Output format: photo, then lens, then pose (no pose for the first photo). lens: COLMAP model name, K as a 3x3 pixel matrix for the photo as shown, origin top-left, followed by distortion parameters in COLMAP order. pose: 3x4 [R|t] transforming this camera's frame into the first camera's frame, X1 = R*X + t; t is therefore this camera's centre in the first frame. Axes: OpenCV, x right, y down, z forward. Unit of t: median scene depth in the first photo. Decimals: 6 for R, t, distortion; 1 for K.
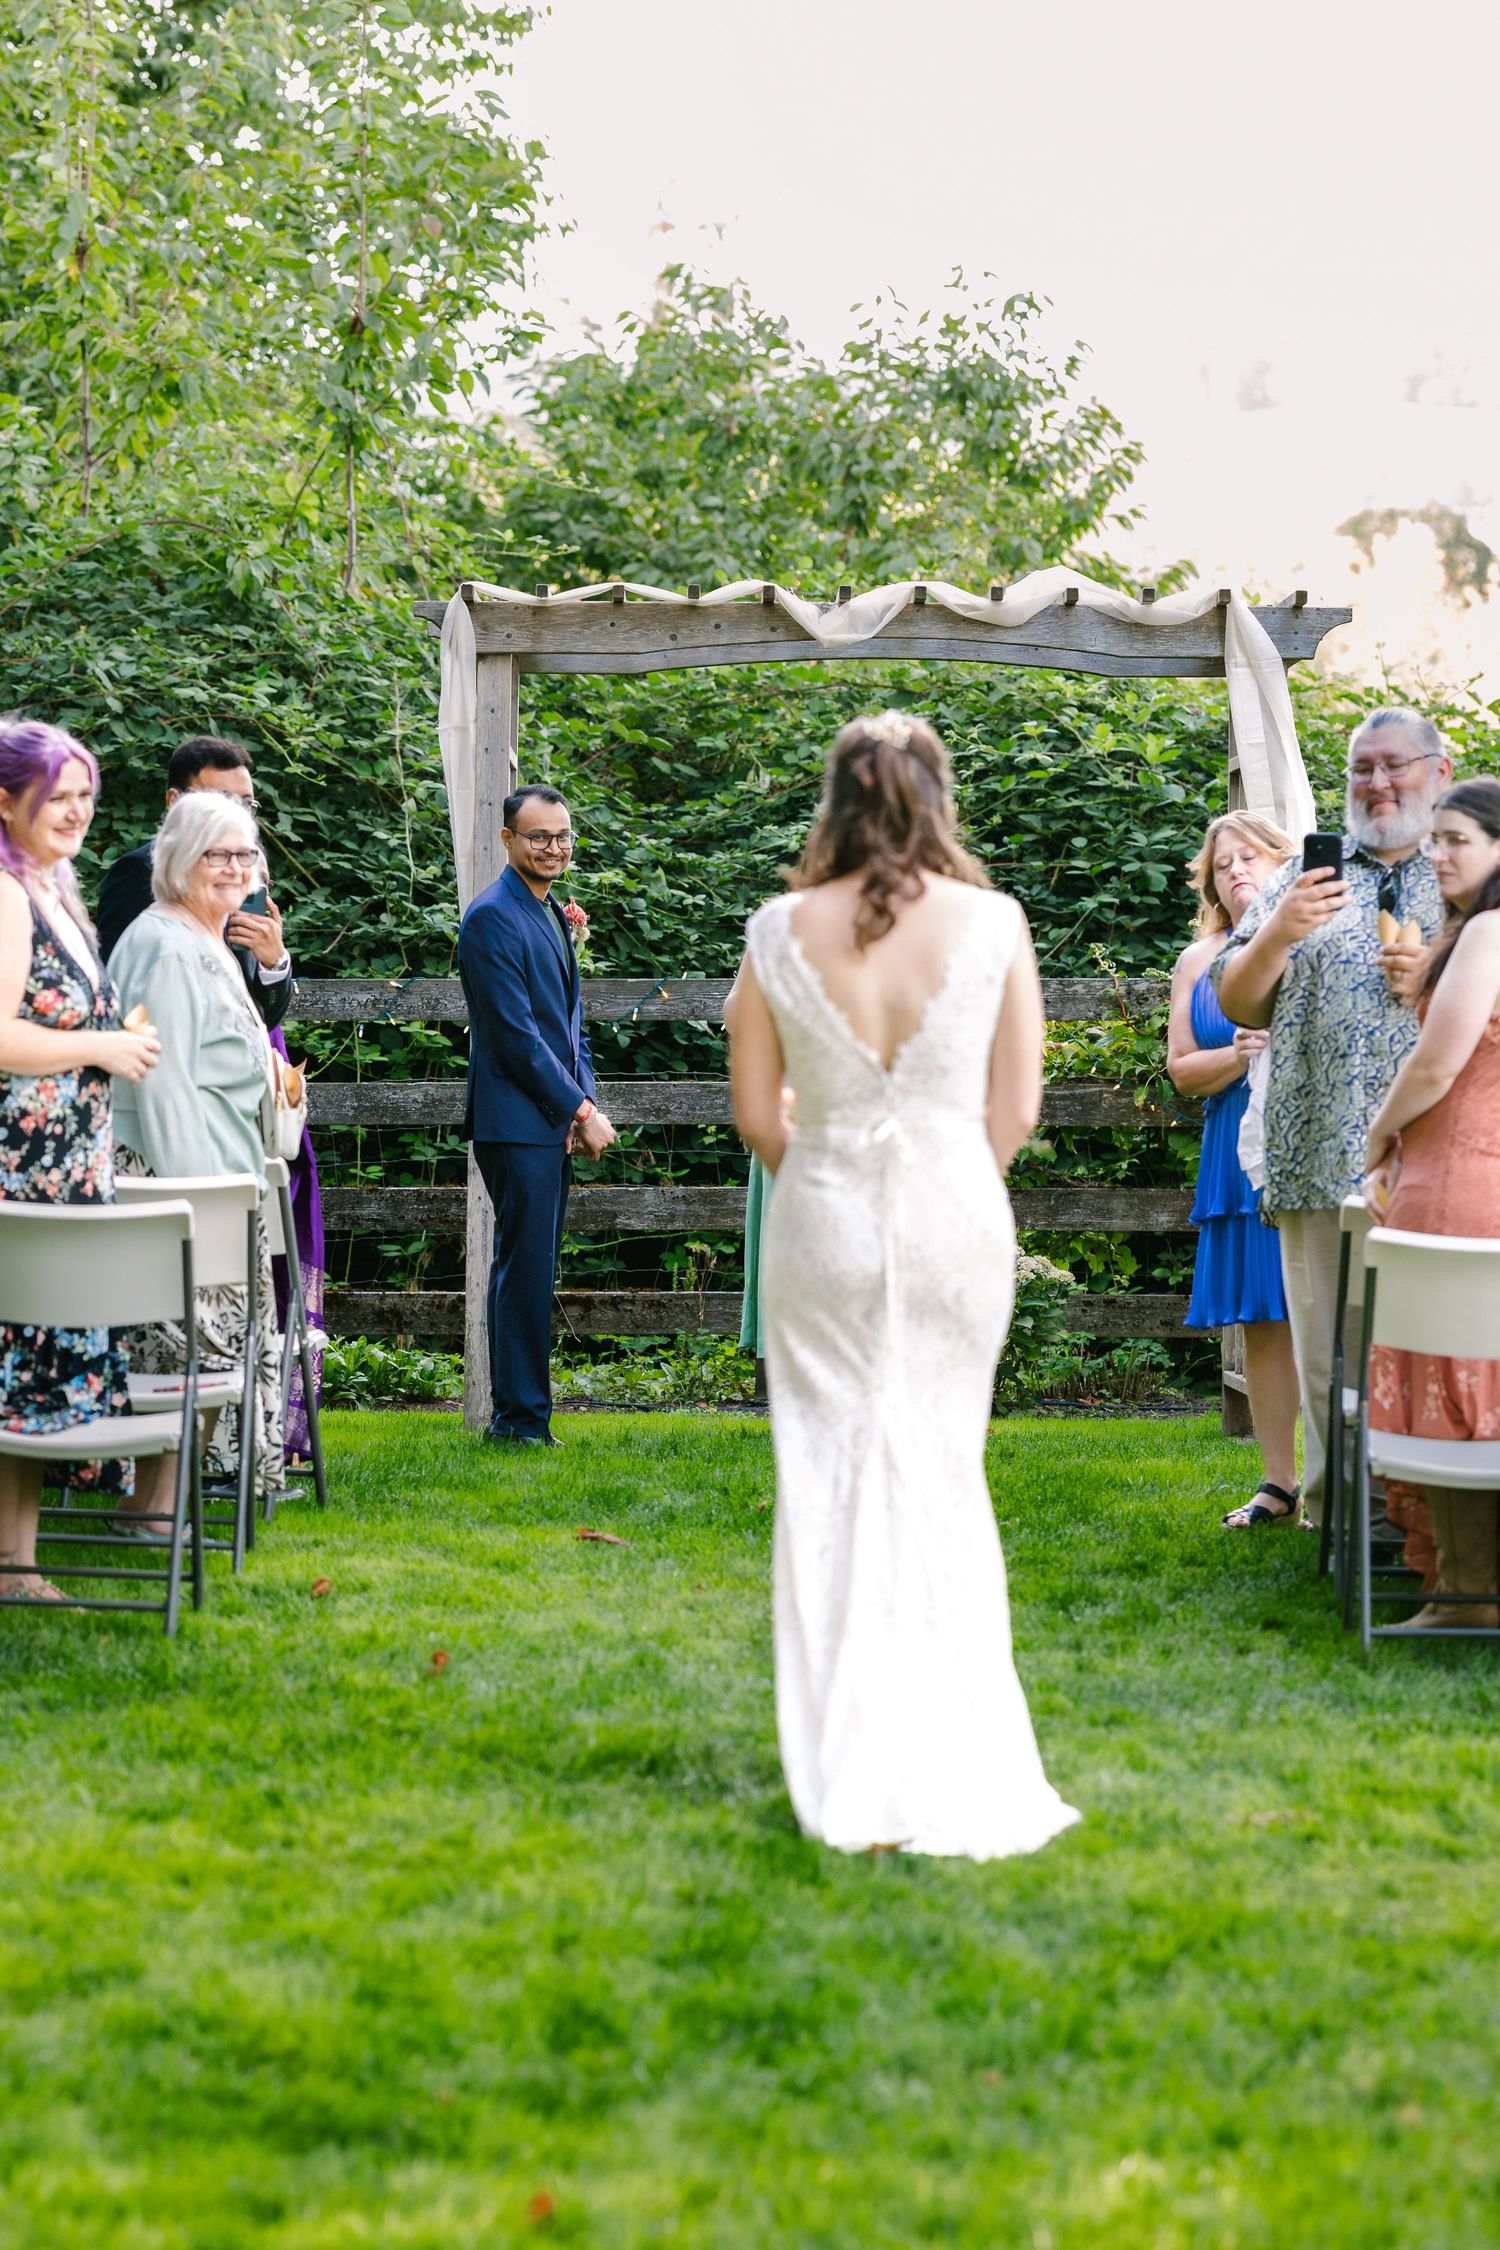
lens RADIAL K [[6628.2, 0, 596.1], [0, 6628.2, 1123.2], [0, 0, 1]] dist [0.030255, -1.970111]
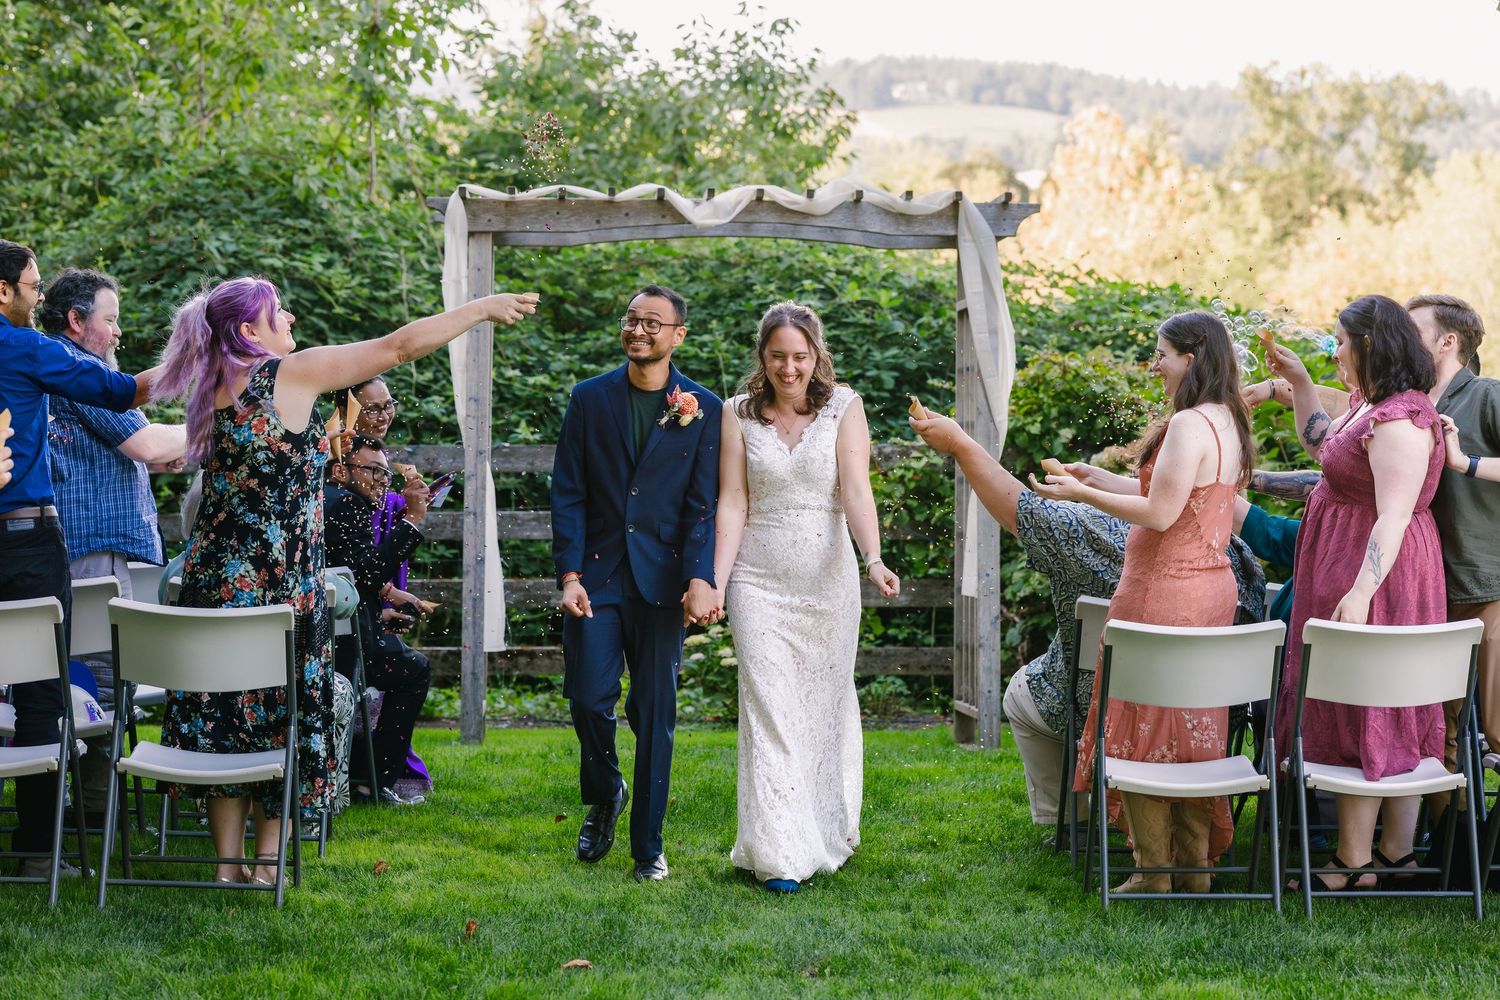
lens RADIAL K [[3862.1, 0, 750.0], [0, 3862.1, 500.0], [0, 0, 1]] dist [-0.012142, 0.650682]
pose [[0.997720, -0.002673, 0.067438, -0.009980], [0.003100, 0.999976, -0.006221, -0.002853], [-0.067419, 0.006416, 0.997704, 0.084684]]
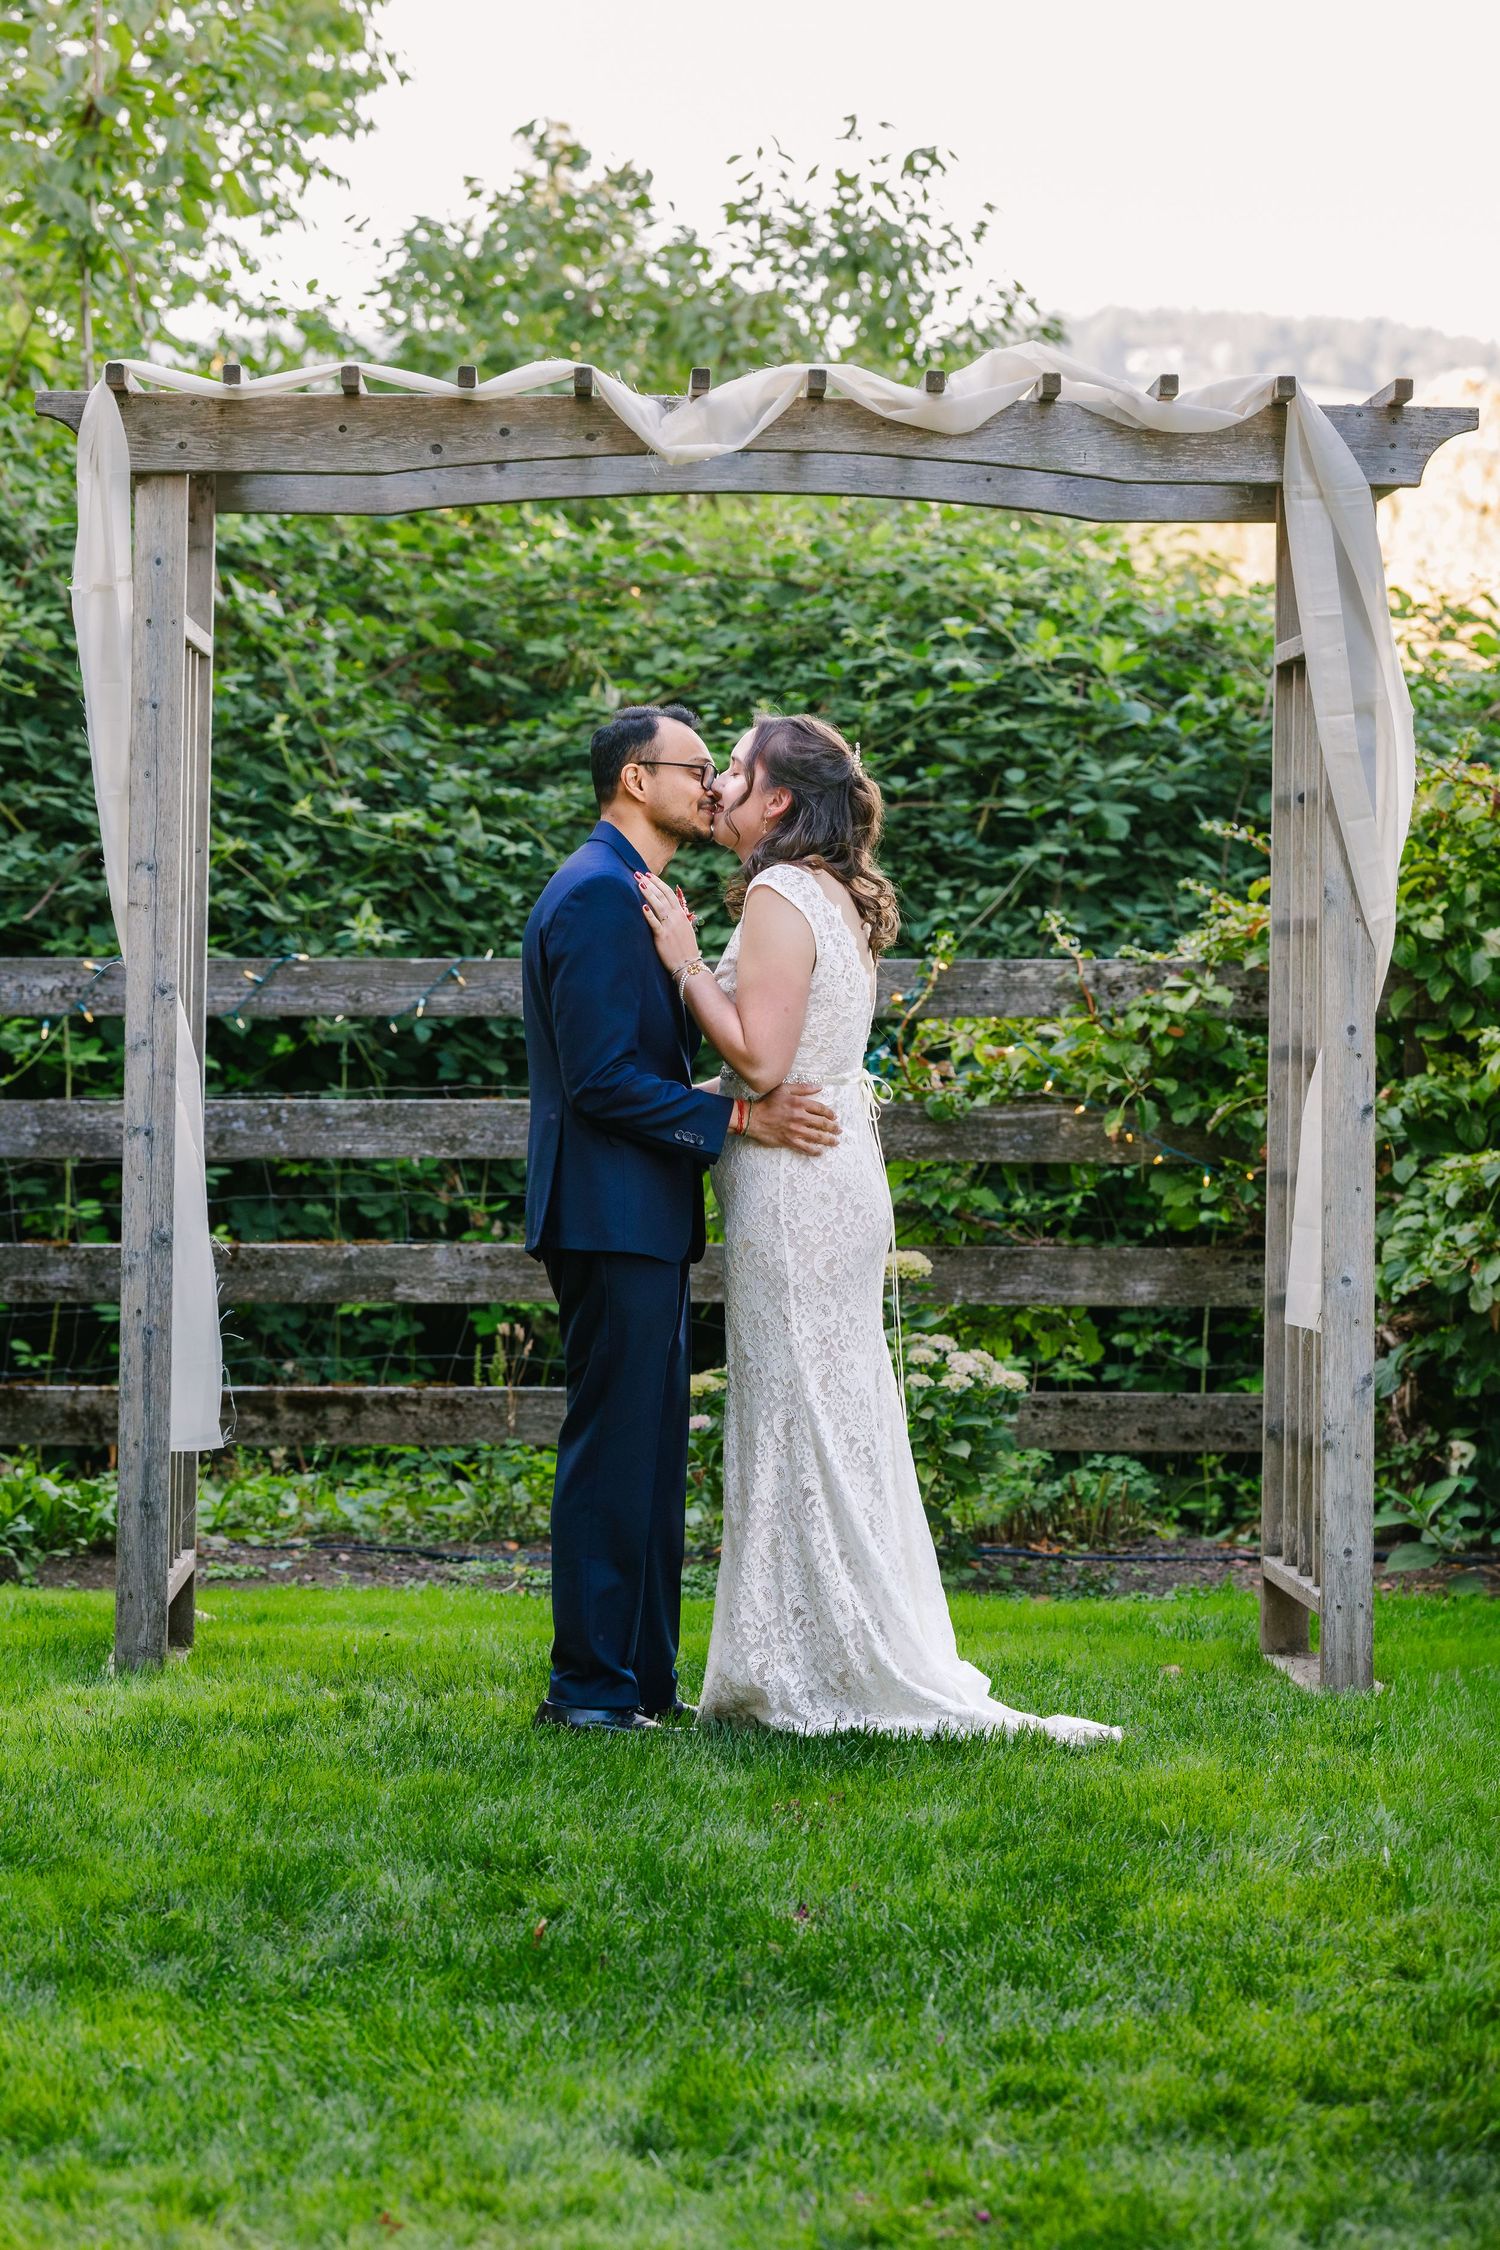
lens RADIAL K [[5793.2, 0, 692.6], [0, 5793.2, 1212.7], [0, 0, 1]] dist [-0.012142, 0.650682]
pose [[0.999539, 0.000541, 0.030341, 0.014536], [-0.001472, 0.999528, 0.030674, -0.011935], [-0.030310, -0.030705, 0.999069, 0.320151]]
